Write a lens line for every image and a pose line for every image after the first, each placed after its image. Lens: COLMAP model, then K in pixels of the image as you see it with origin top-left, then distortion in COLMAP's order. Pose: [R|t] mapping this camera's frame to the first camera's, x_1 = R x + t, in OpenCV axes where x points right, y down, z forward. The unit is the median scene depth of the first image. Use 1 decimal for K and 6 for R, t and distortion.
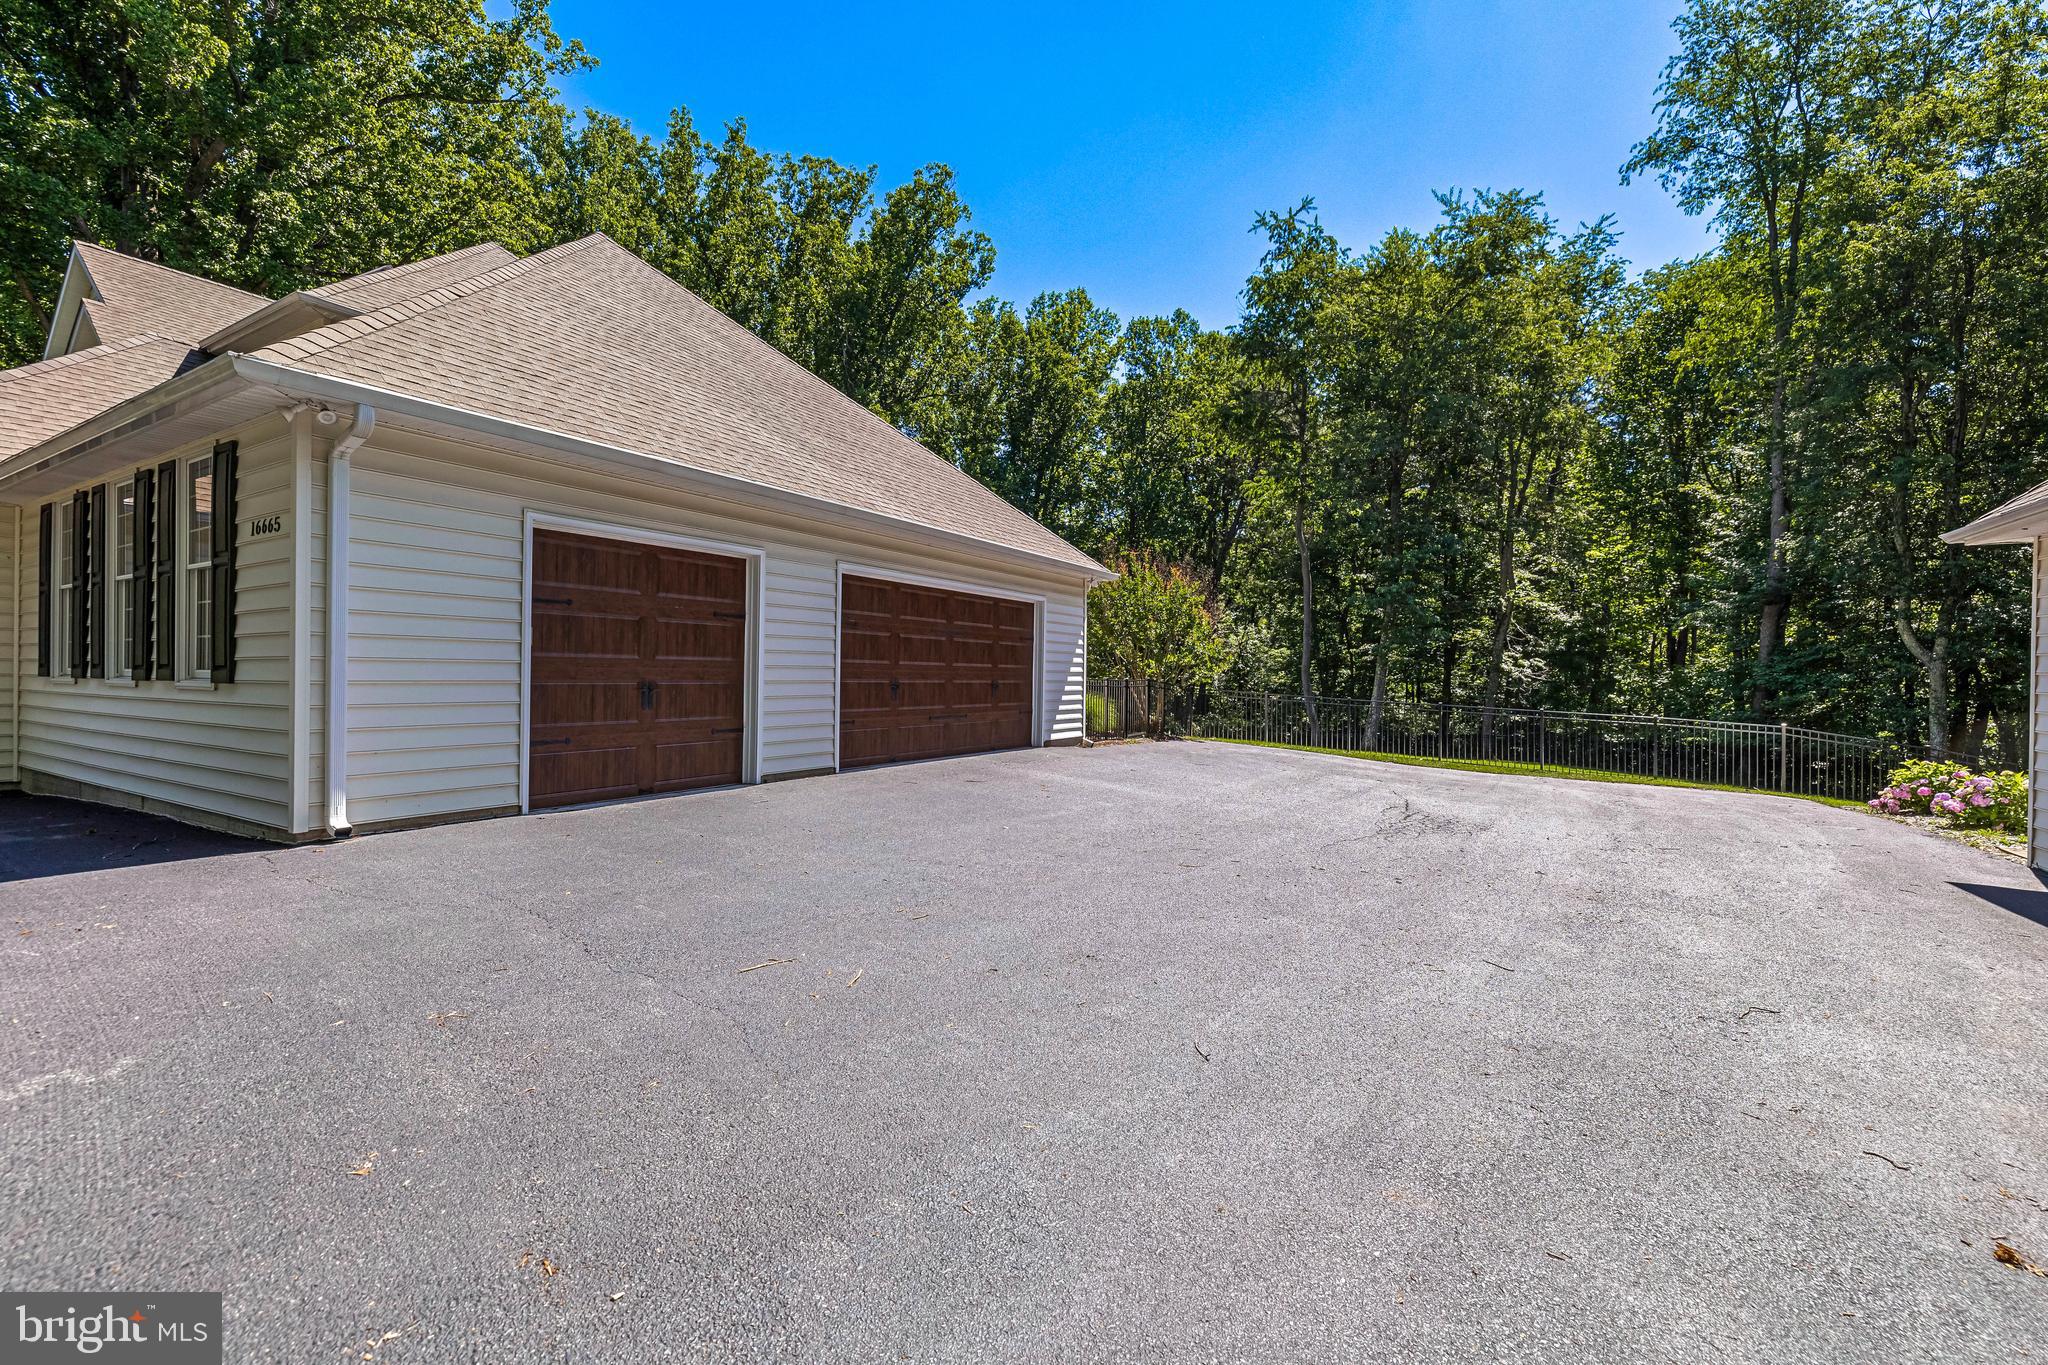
lens RADIAL K [[858.3, 0, 1025.8], [0, 858.3, 674.9], [0, 0, 1]] dist [0.002694, -0.000185]
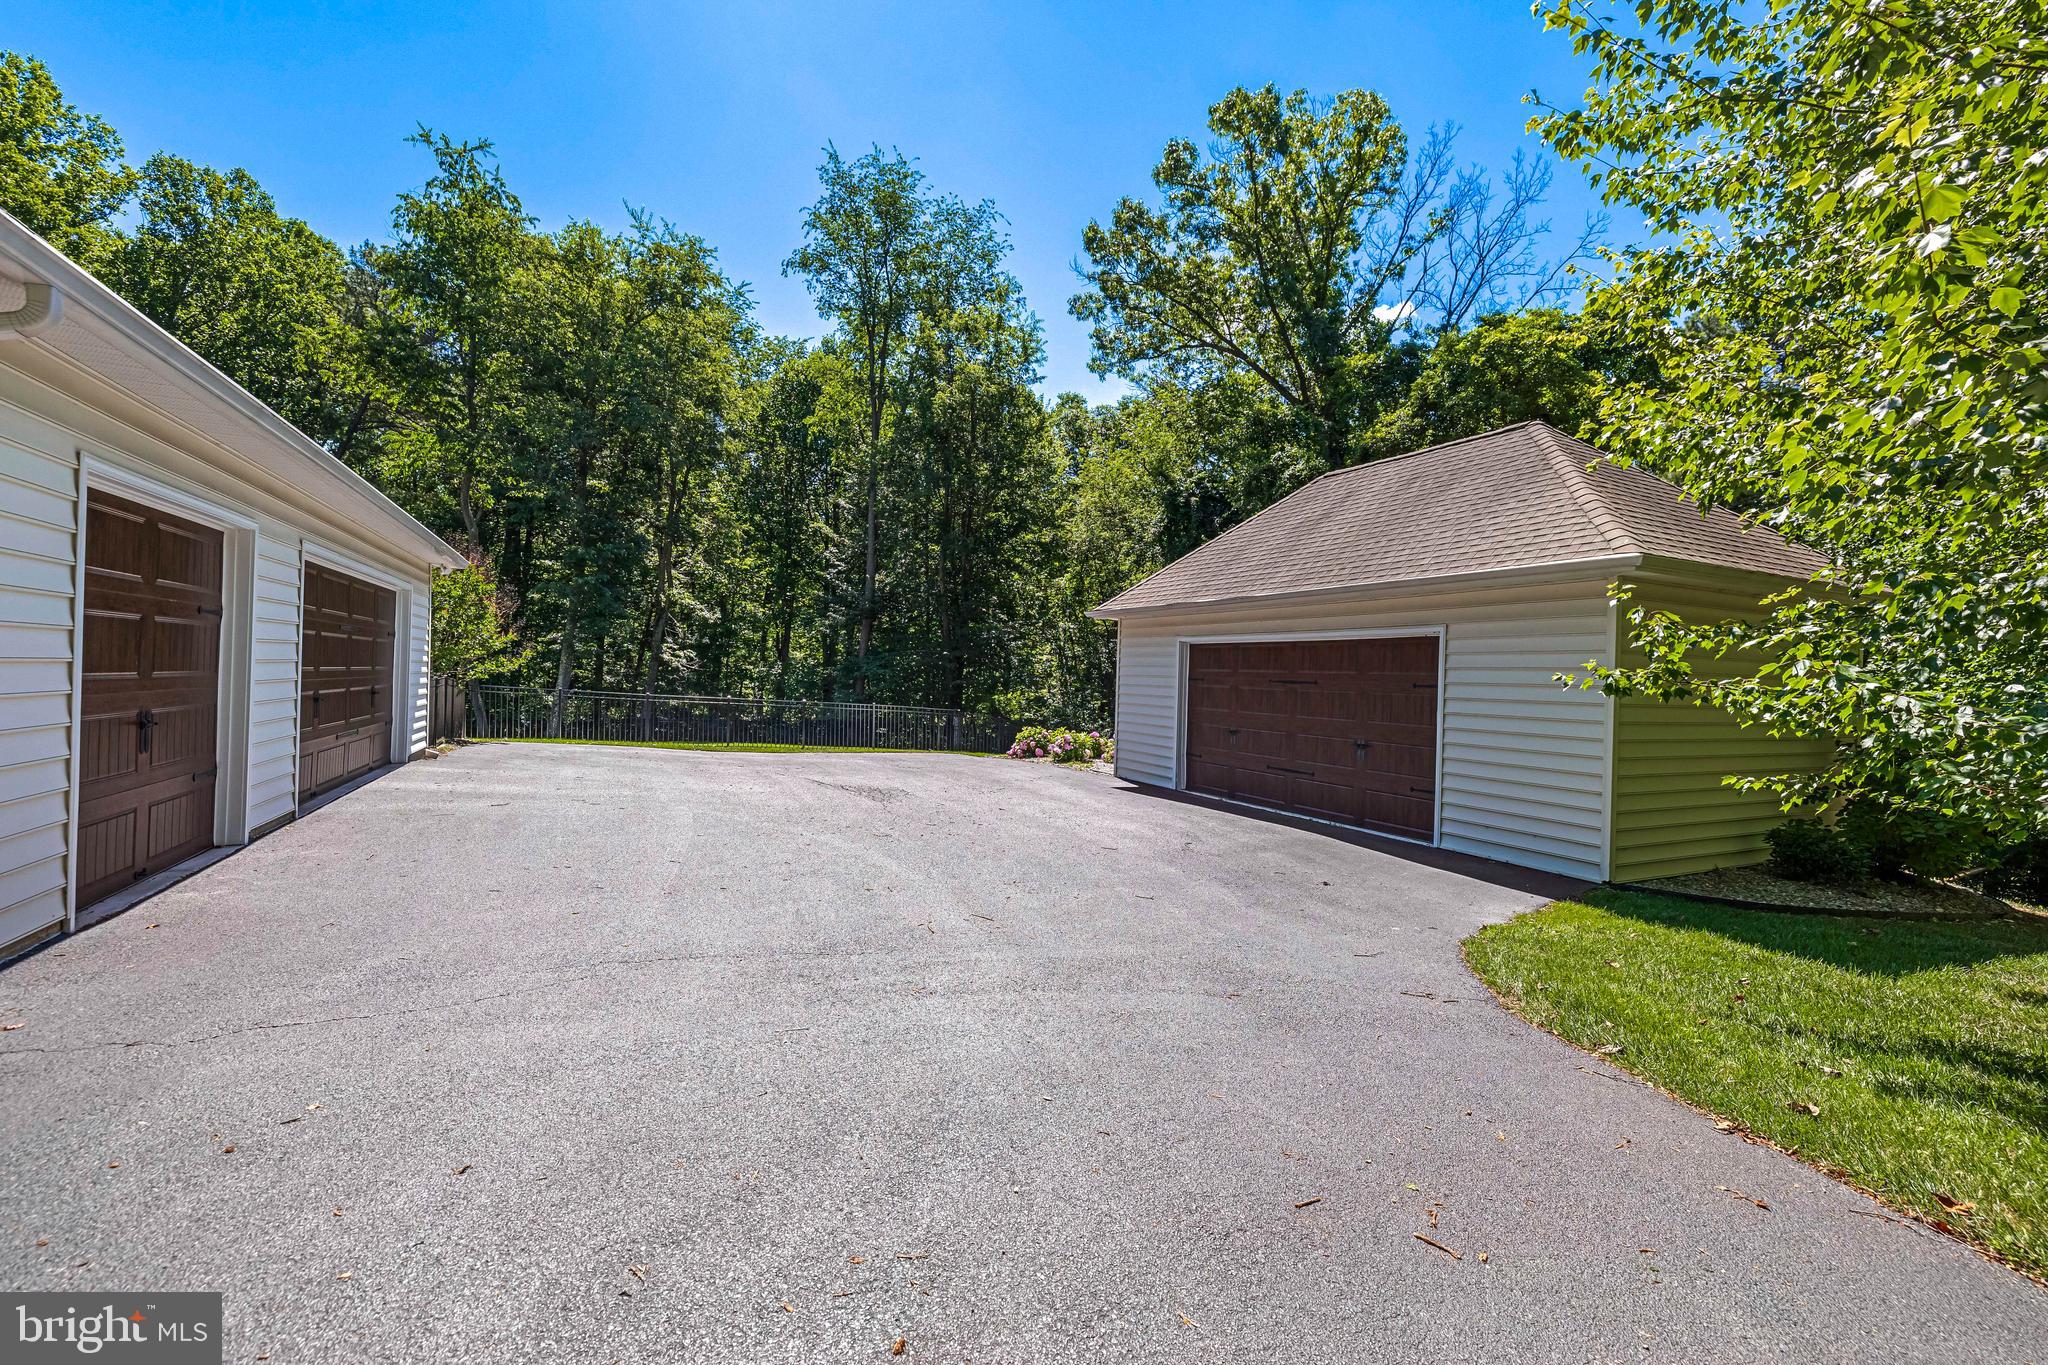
lens RADIAL K [[858.3, 0, 1025.8], [0, 858.3, 674.9], [0, 0, 1]] dist [0.002694, -0.000185]
pose [[0.539191, -0.001853, 0.842181, -0.143824], [-0.016767, 0.999776, 0.012935, -0.009473], [-0.842016, -0.021095, 0.539039, 0.014264]]
